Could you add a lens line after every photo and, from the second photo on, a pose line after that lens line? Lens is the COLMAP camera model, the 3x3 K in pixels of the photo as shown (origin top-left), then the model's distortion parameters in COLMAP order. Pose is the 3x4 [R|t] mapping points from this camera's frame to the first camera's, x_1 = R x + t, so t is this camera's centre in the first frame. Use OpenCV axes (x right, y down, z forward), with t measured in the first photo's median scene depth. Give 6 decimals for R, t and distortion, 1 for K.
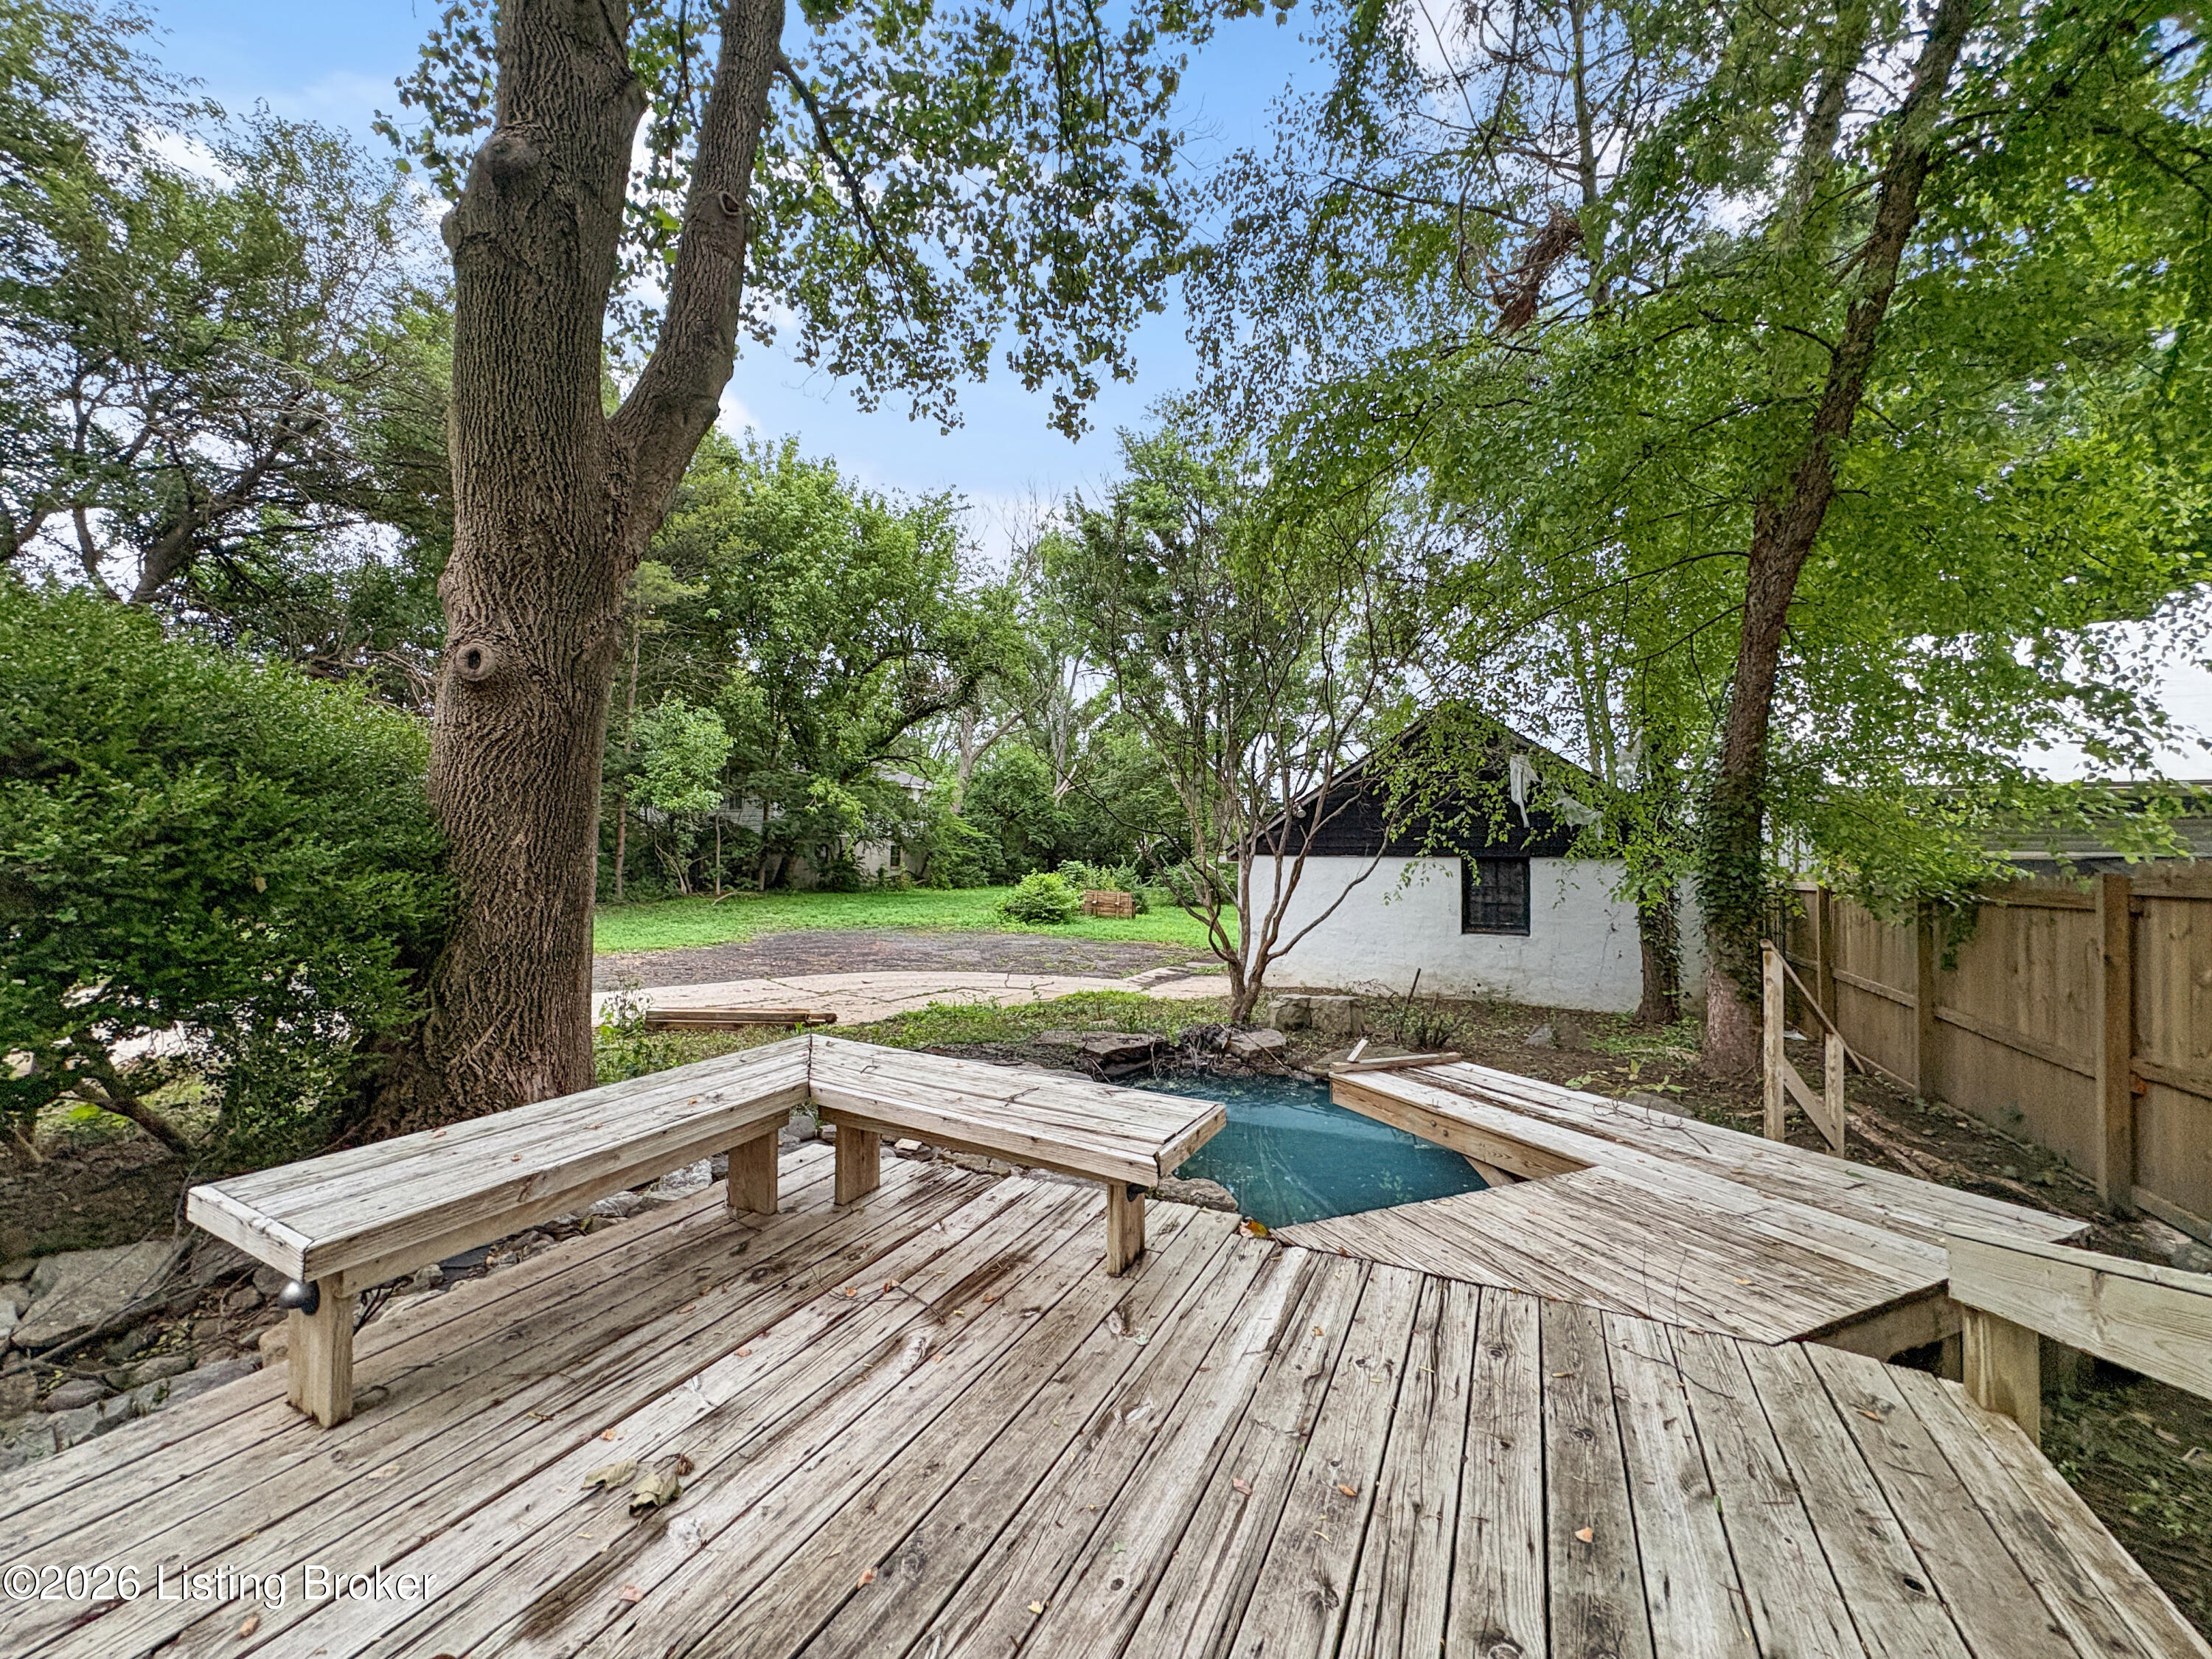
lens RADIAL K [[886.4, 0, 1106.3], [0, 886.4, 838.7], [0, 0, 1]] dist [0.003110, 0.000037]
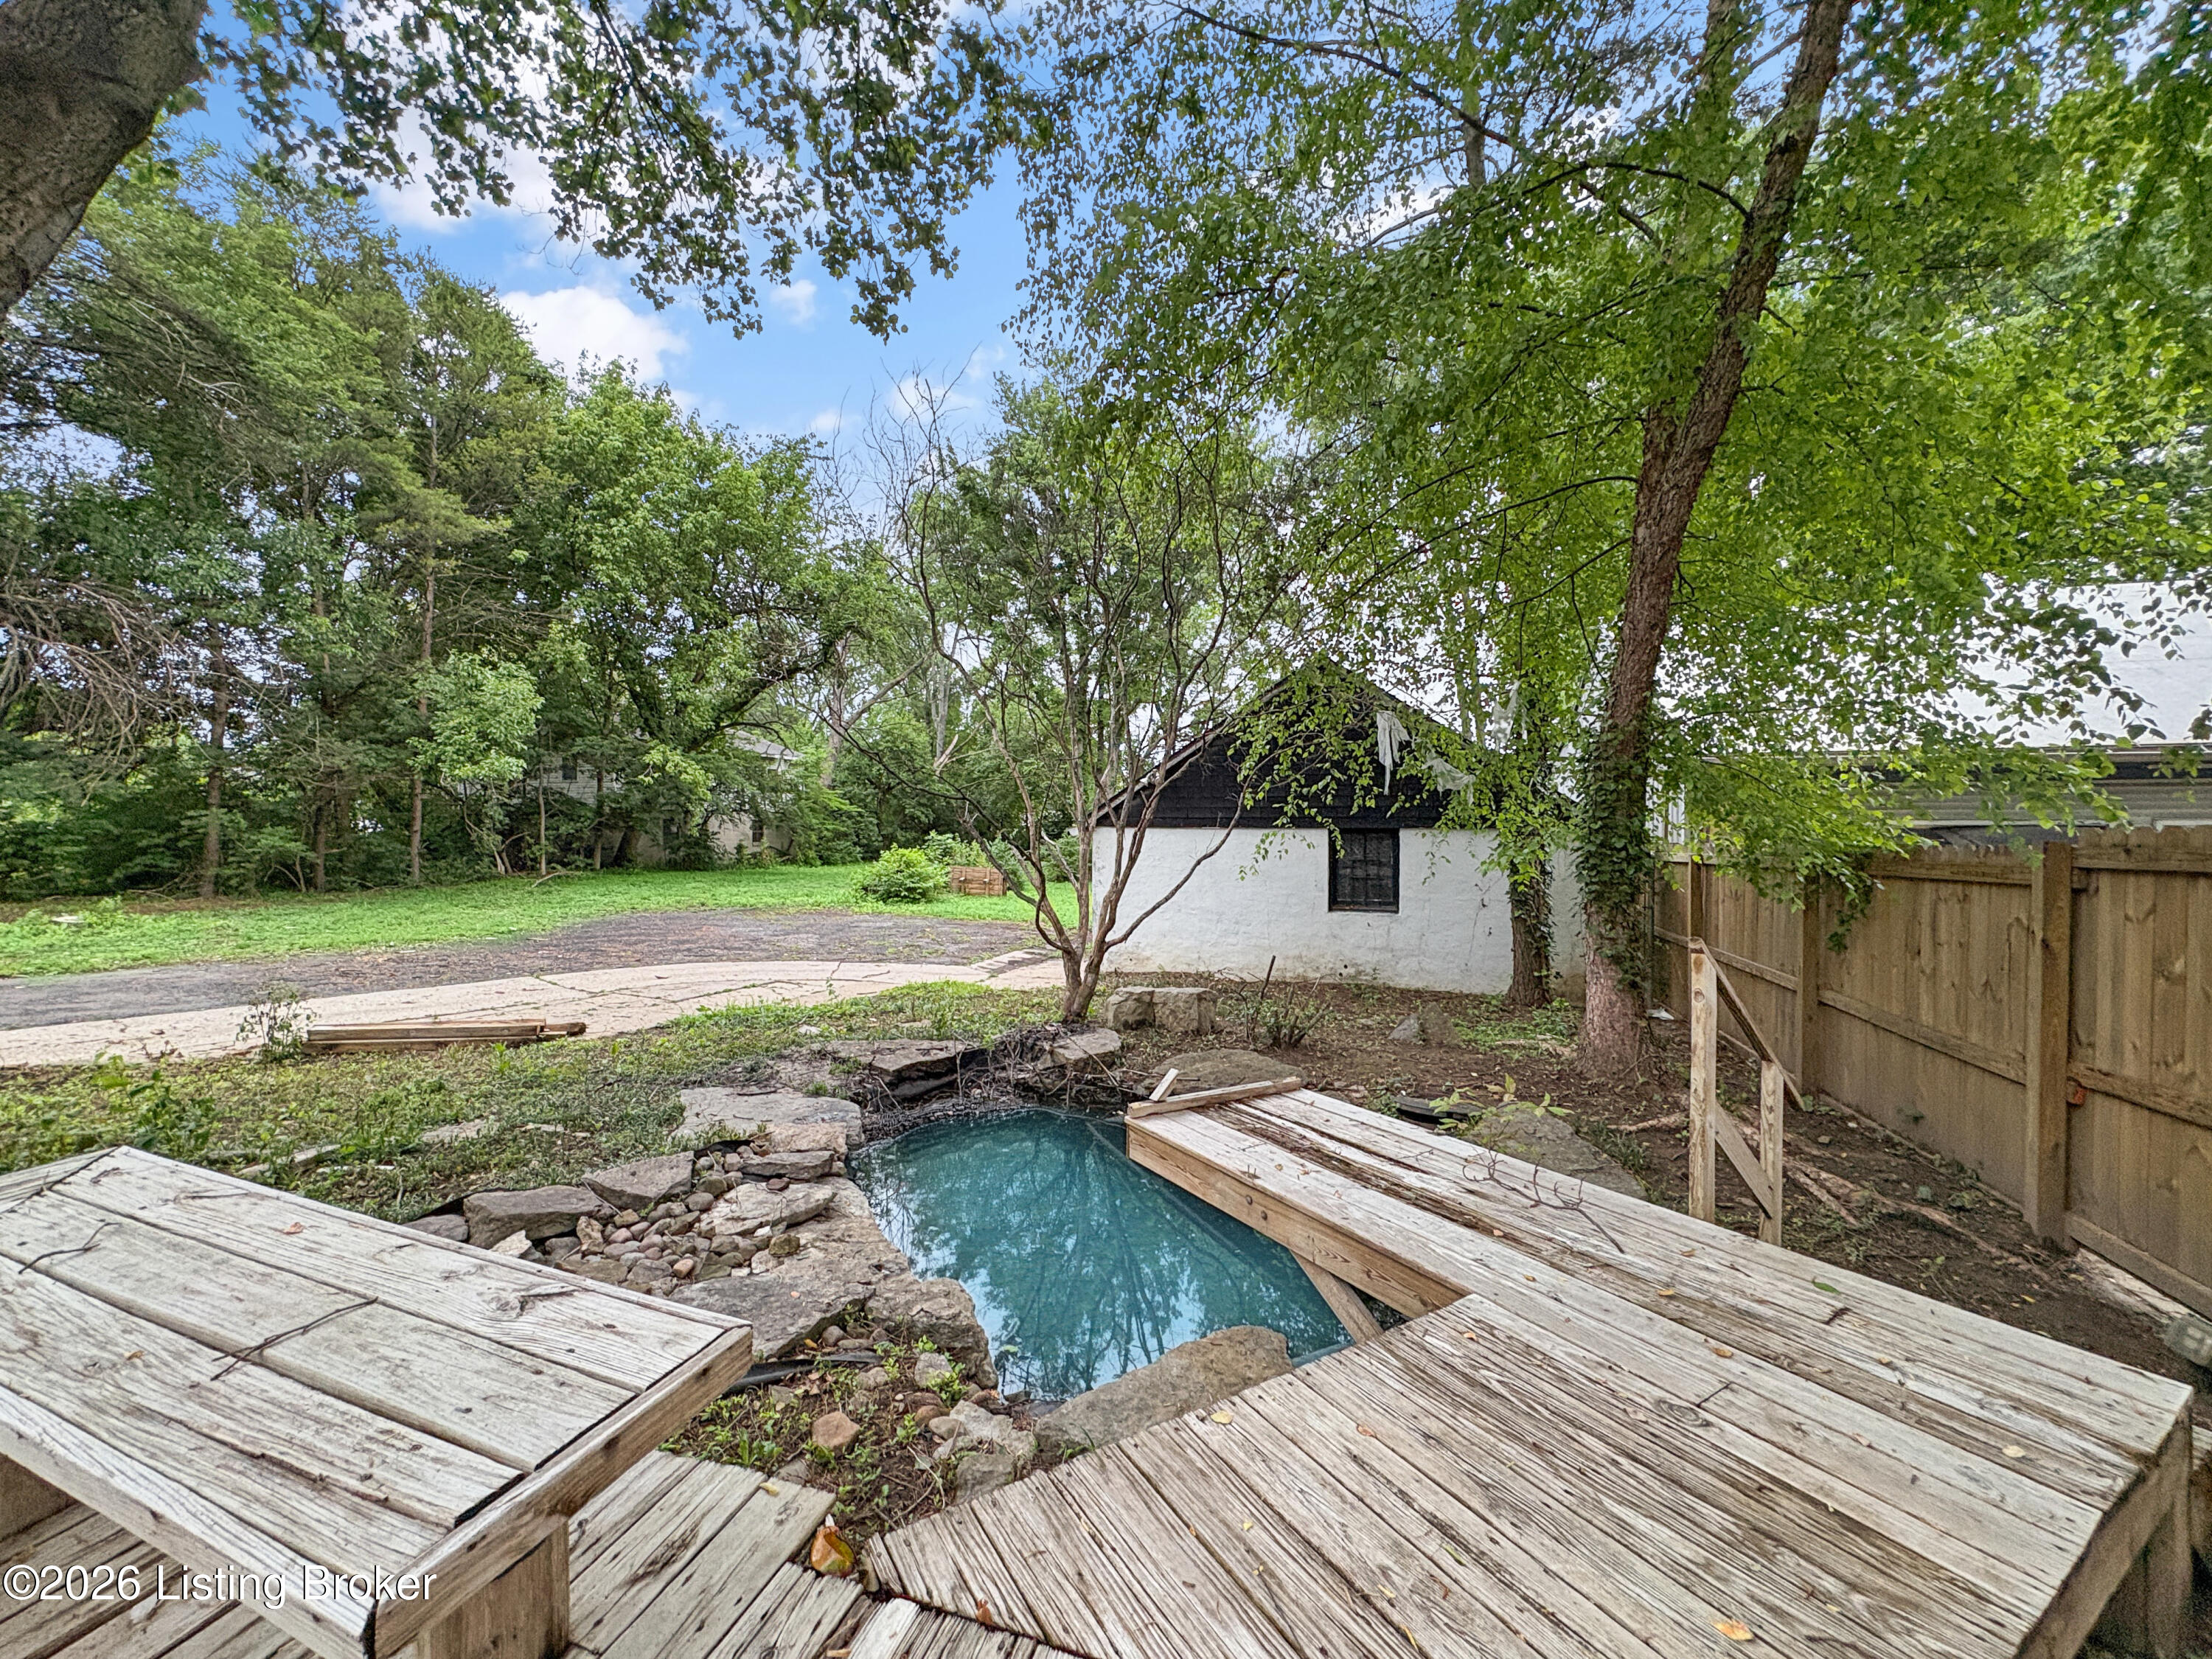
lens RADIAL K [[886.4, 0, 1106.5], [0, 886.4, 844.9], [0, 0, 1]] dist [0.003110, 0.000037]
pose [[0.992847, -0.006121, 0.119233, 0.072322], [0.001819, 0.999344, 0.036160, 0.005015], [-0.119376, -0.035684, 0.992208, 0.134279]]
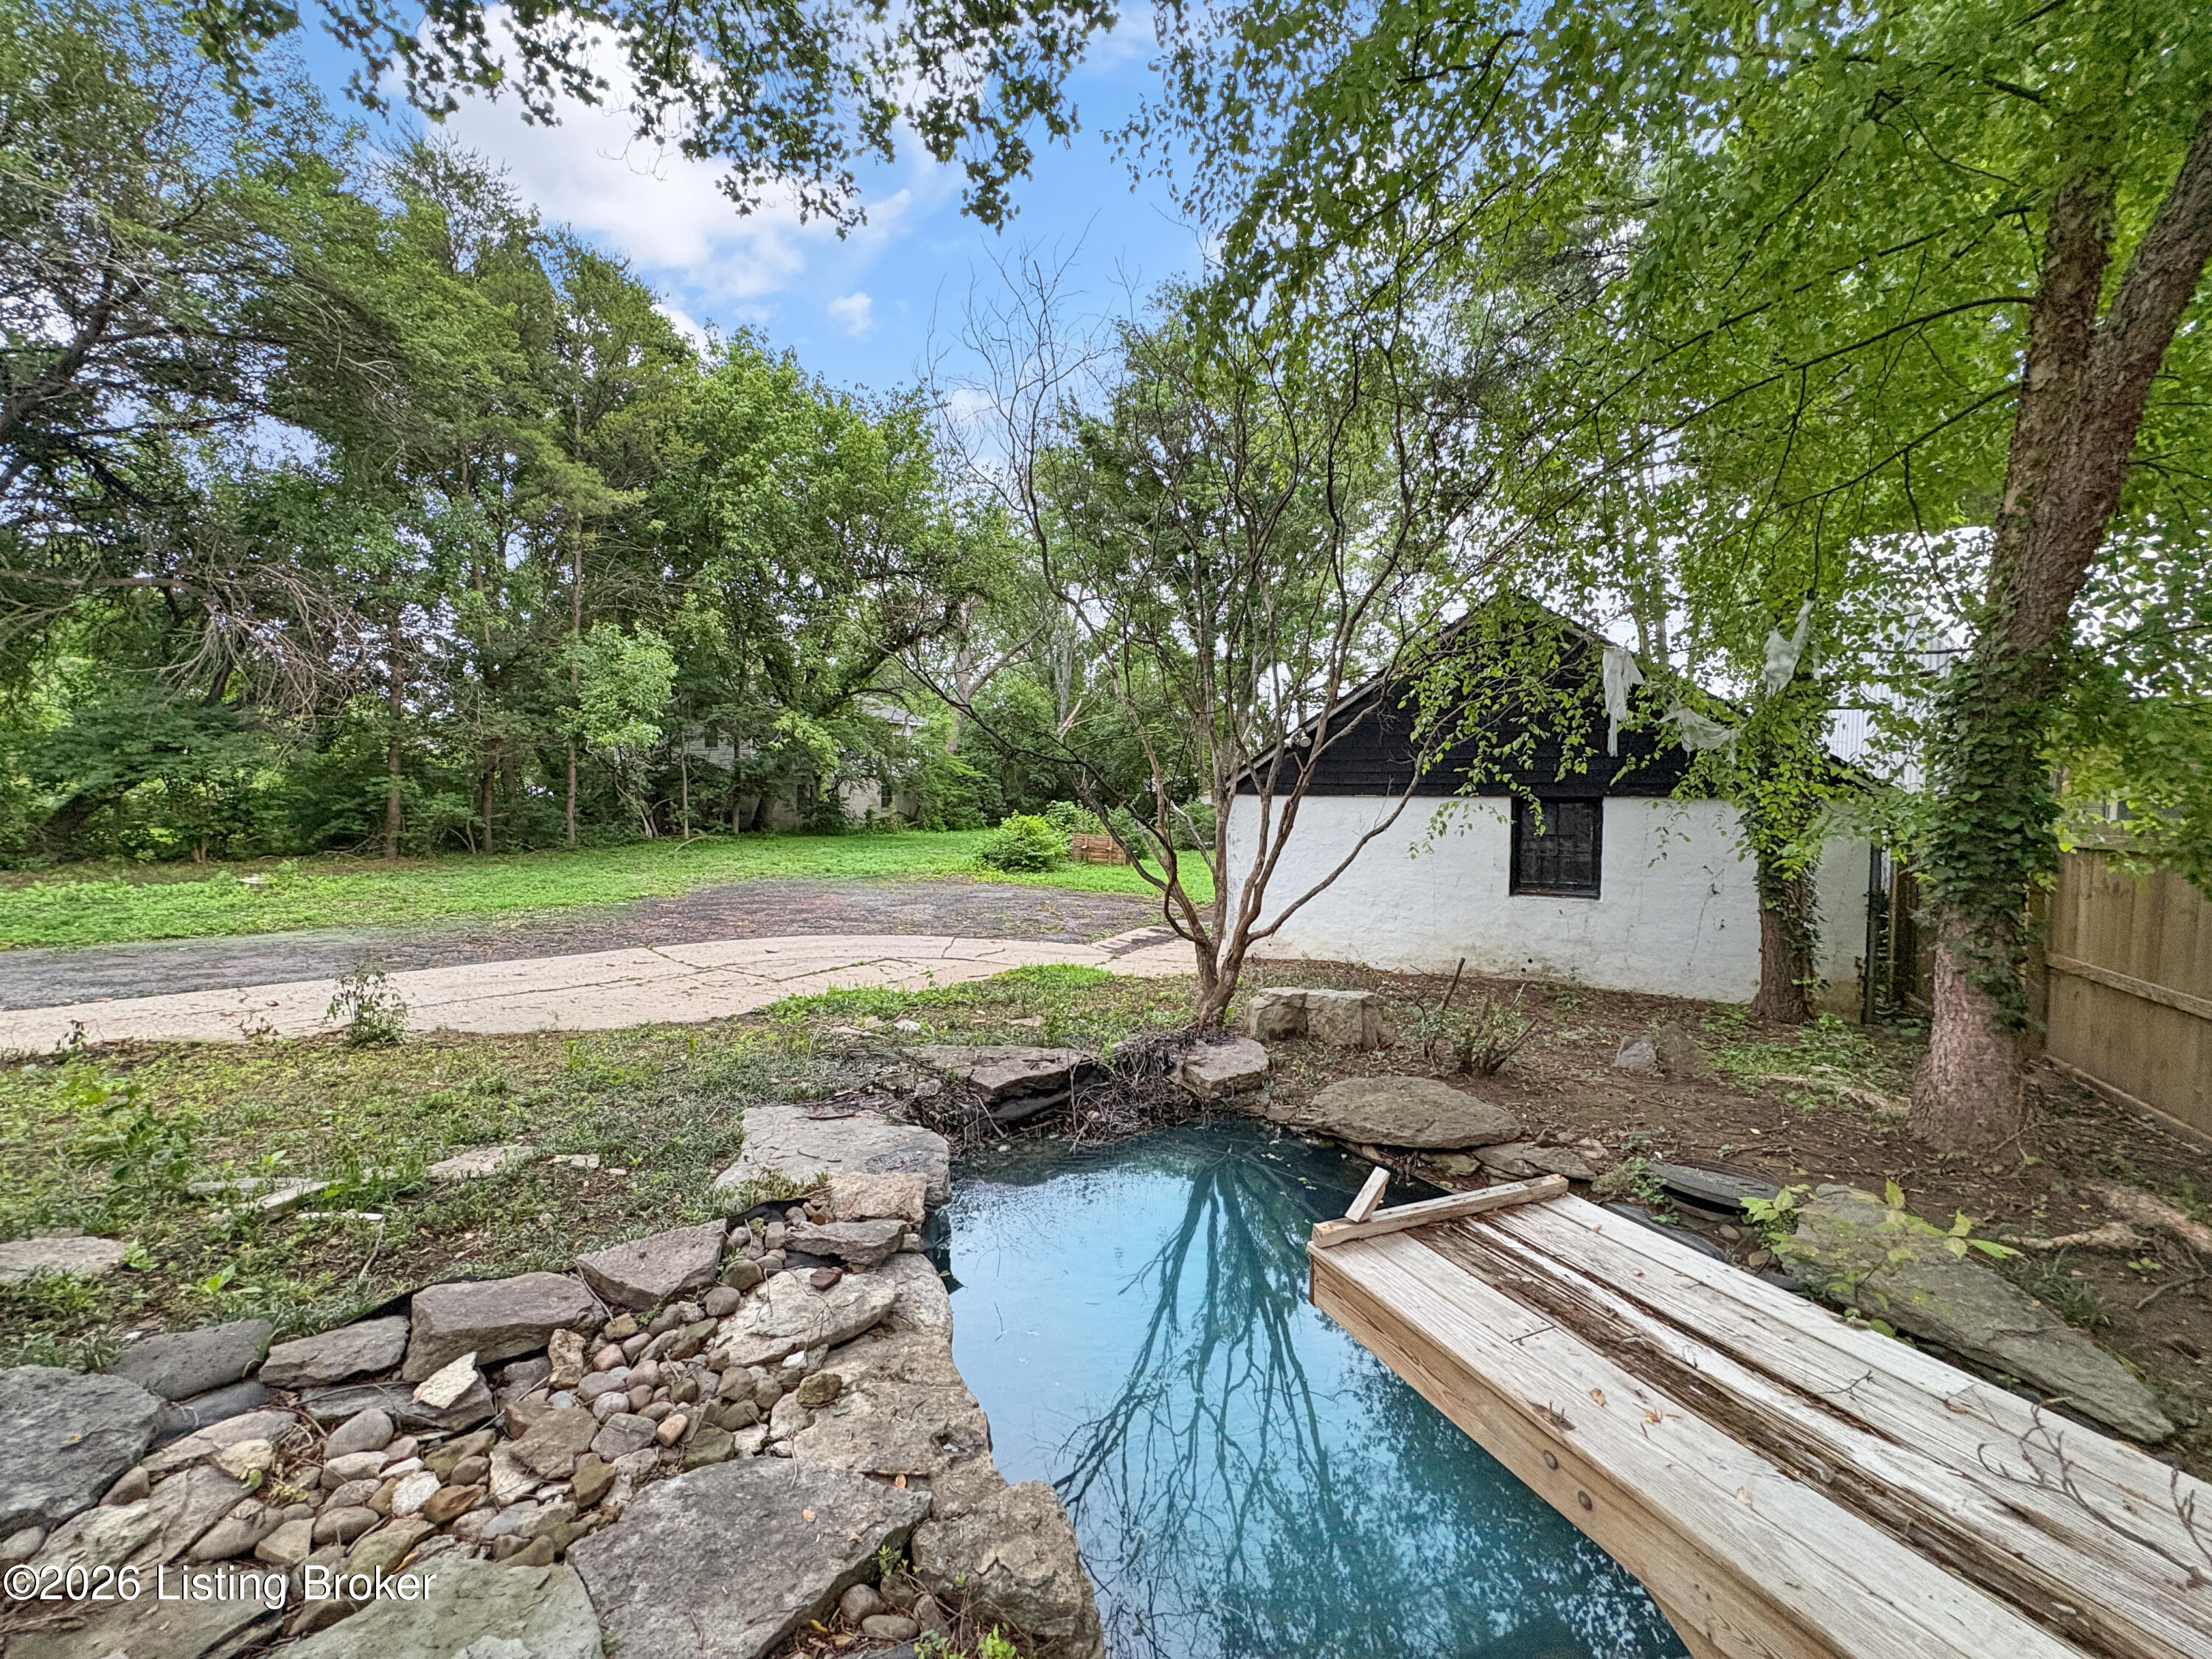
lens RADIAL K [[886.4, 0, 1107.5], [0, 886.4, 842.2], [0, 0, 1]] dist [0.003110, 0.000037]
pose [[0.999832, -0.001806, -0.018222, 0.072925], [0.003108, 0.997422, 0.071689, 0.004403], [0.018046, -0.071734, 0.997261, 0.255795]]
